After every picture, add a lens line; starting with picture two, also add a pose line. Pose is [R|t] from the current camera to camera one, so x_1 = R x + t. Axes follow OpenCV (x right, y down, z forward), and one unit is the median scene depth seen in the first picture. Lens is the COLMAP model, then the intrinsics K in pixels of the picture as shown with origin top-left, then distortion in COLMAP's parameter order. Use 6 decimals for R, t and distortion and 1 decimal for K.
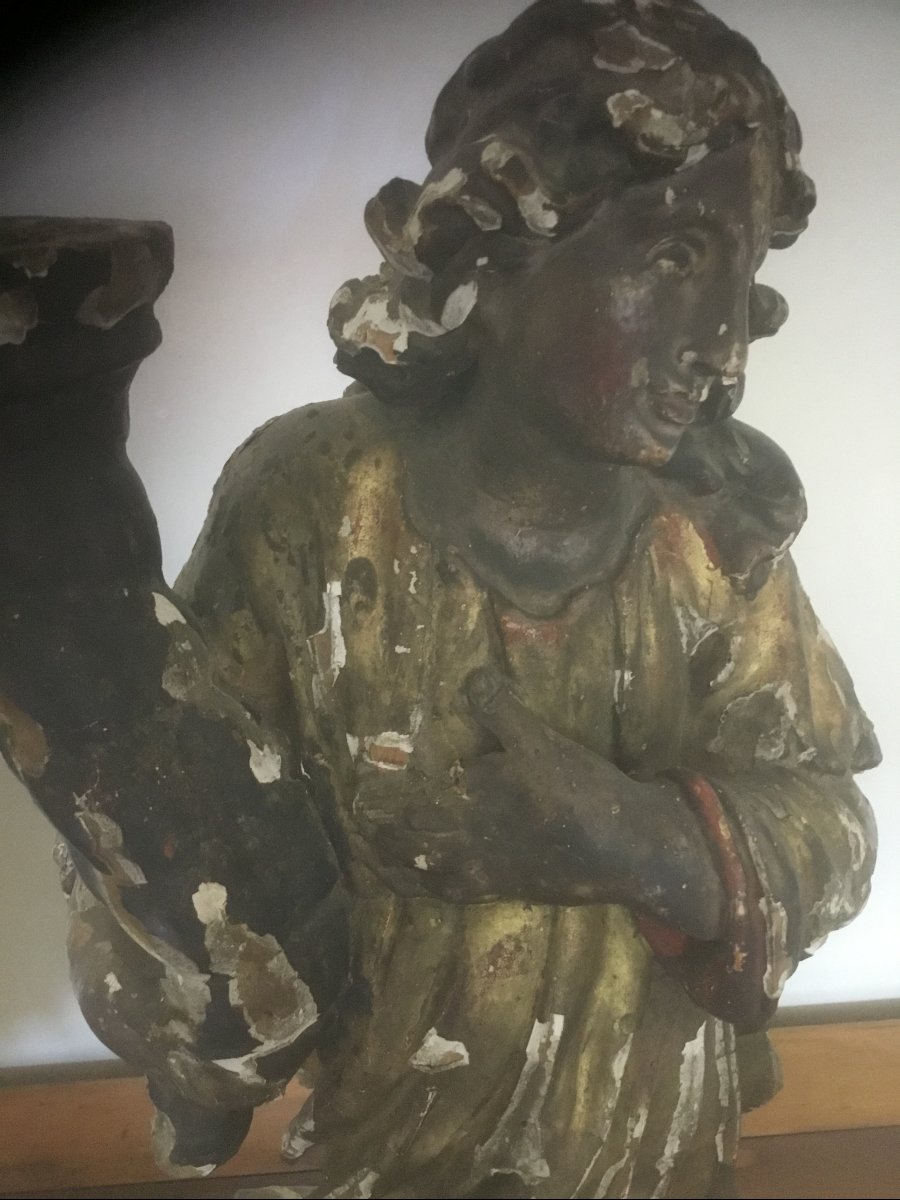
lens RADIAL K [[1089.4, 0, 450.0], [0, 1089.4, 600.0], [0, 0, 1]] dist [0.143247, -0.236181]
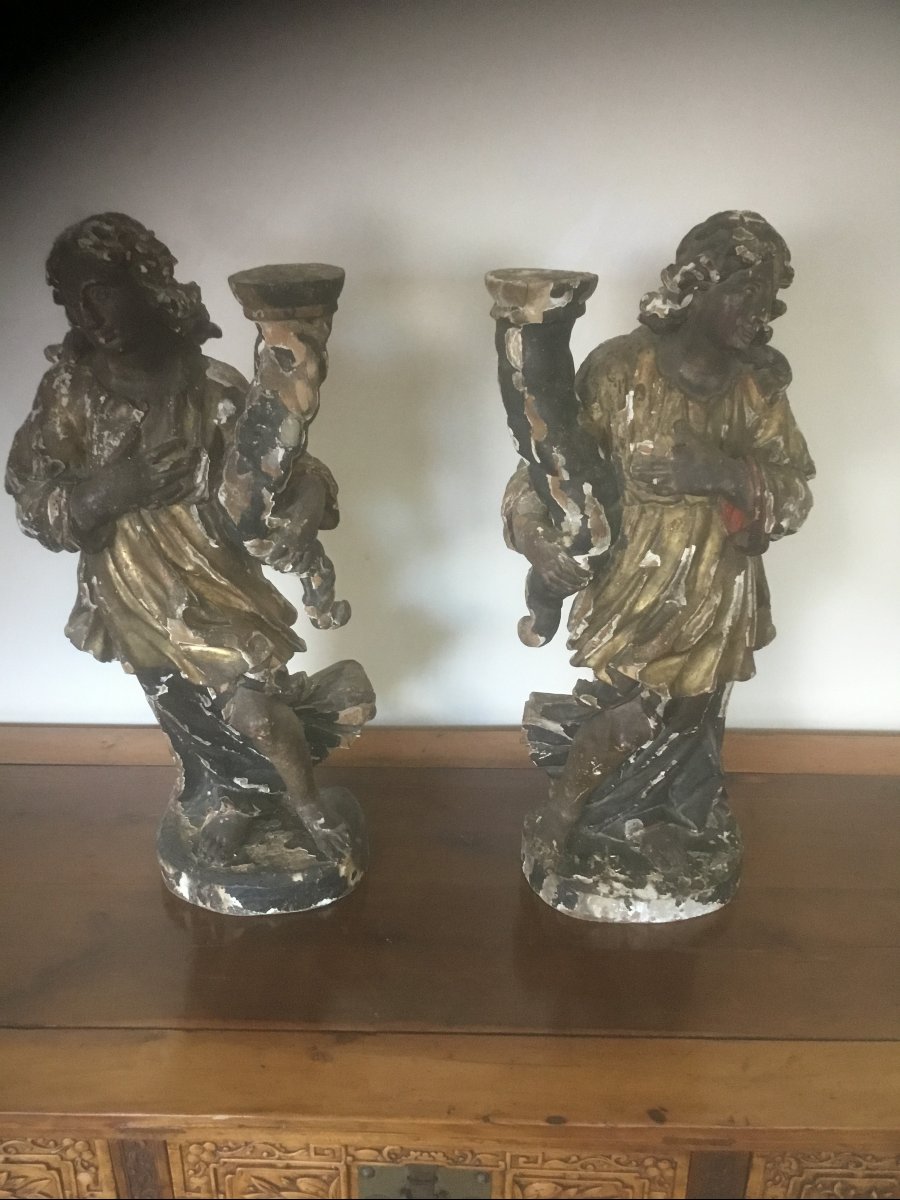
lens RADIAL K [[1089.4, 0, 450.0], [0, 1089.4, 600.0], [0, 0, 1]] dist [0.143247, -0.236181]
pose [[0.996172, 0.064612, -0.058870, -0.390454], [-0.066145, 0.997510, -0.024471, 0.671415], [0.057143, 0.028271, 0.997966, -2.067832]]
